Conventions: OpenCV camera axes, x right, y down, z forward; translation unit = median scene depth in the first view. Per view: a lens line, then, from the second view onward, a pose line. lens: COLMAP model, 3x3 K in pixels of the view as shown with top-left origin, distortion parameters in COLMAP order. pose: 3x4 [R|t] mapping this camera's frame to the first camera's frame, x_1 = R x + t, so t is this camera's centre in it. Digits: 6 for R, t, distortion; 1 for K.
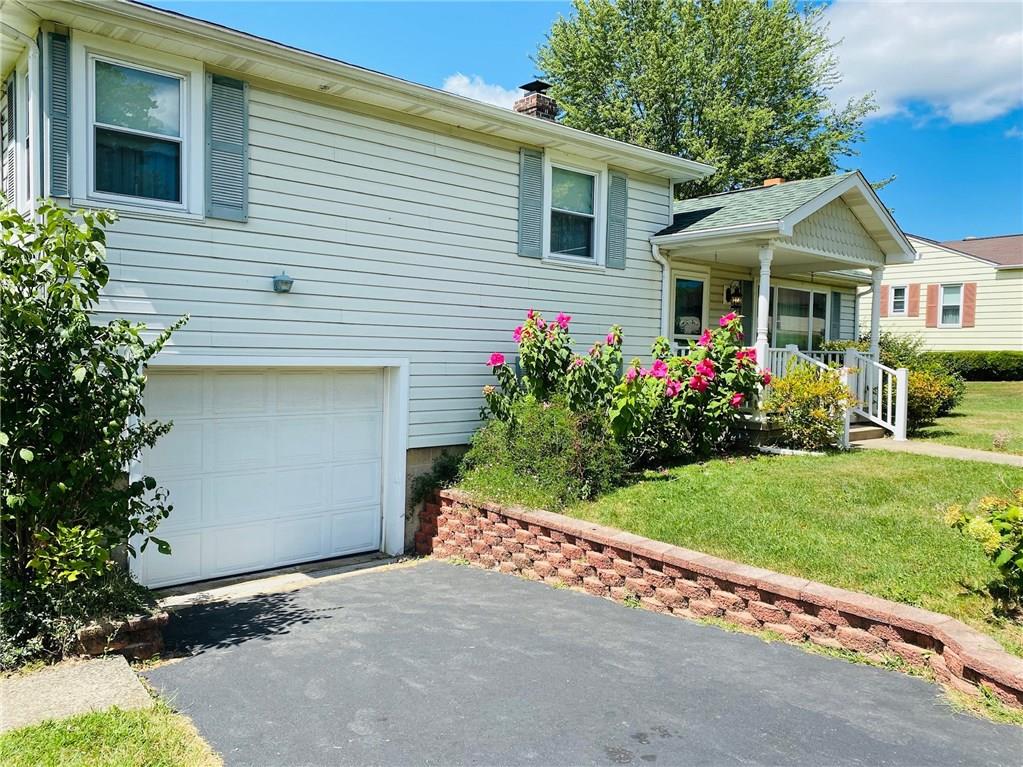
lens RADIAL K [[780.2, 0, 516.5], [0, 780.2, 391.9], [0, 0, 1]] dist [0.017000, -0.021446]
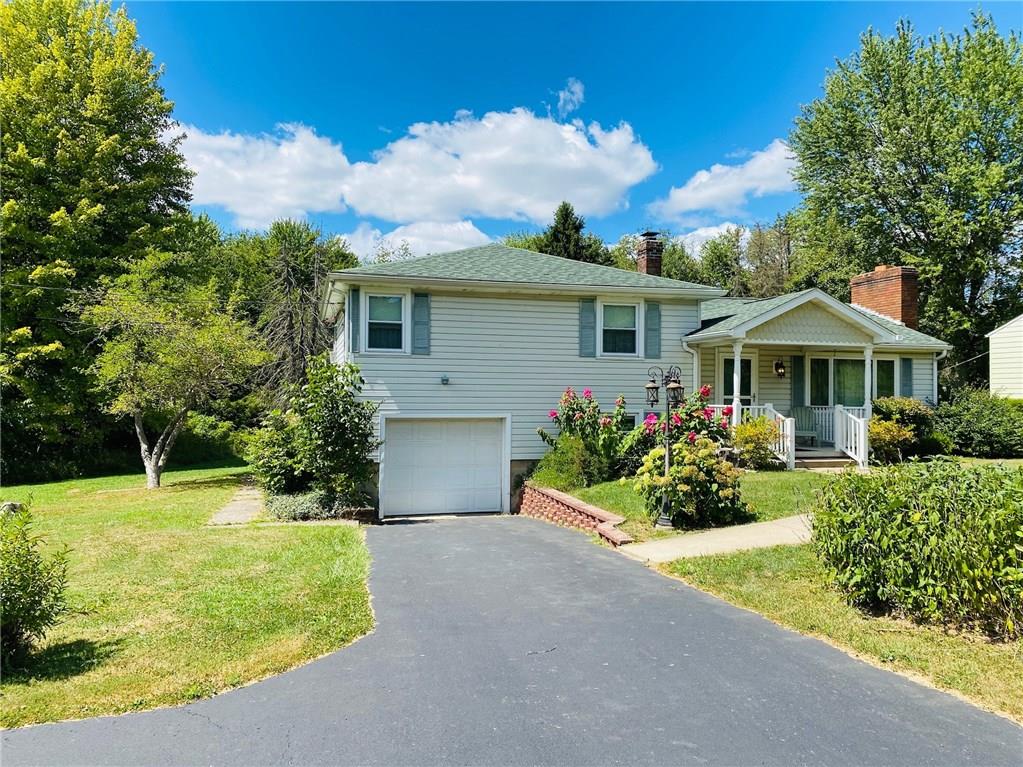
lens RADIAL K [[780.2, 0, 512.8], [0, 780.2, 379.2], [0, 0, 1]] dist [0.017000, -0.021446]
pose [[0.898753, -0.024685, -0.437761, 0.724164], [-0.010905, 0.996847, -0.078601, 0.025353], [0.438321, 0.075416, 0.895649, -0.766579]]
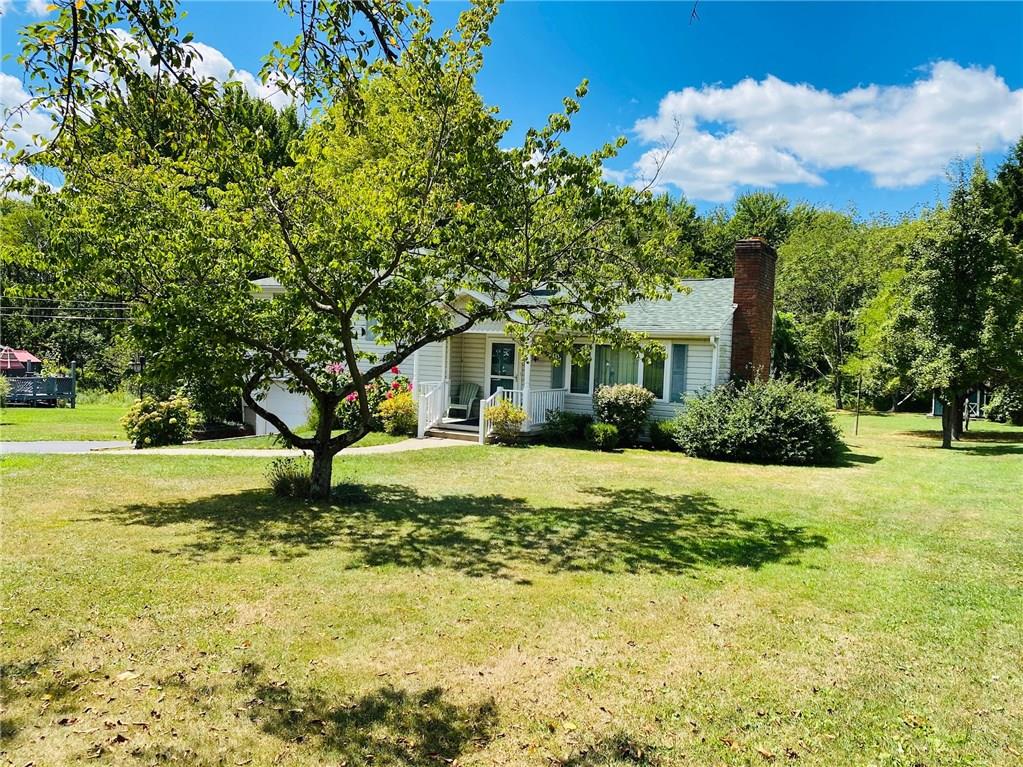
lens RADIAL K [[780.2, 0, 511.0], [0, 780.2, 384.1], [0, 0, 1]] dist [0.017000, -0.021446]
pose [[0.332297, 0.037277, -0.942438, 2.605208], [-0.079206, 0.996792, 0.011499, -0.107410], [0.939843, 0.070826, 0.334184, 0.630334]]
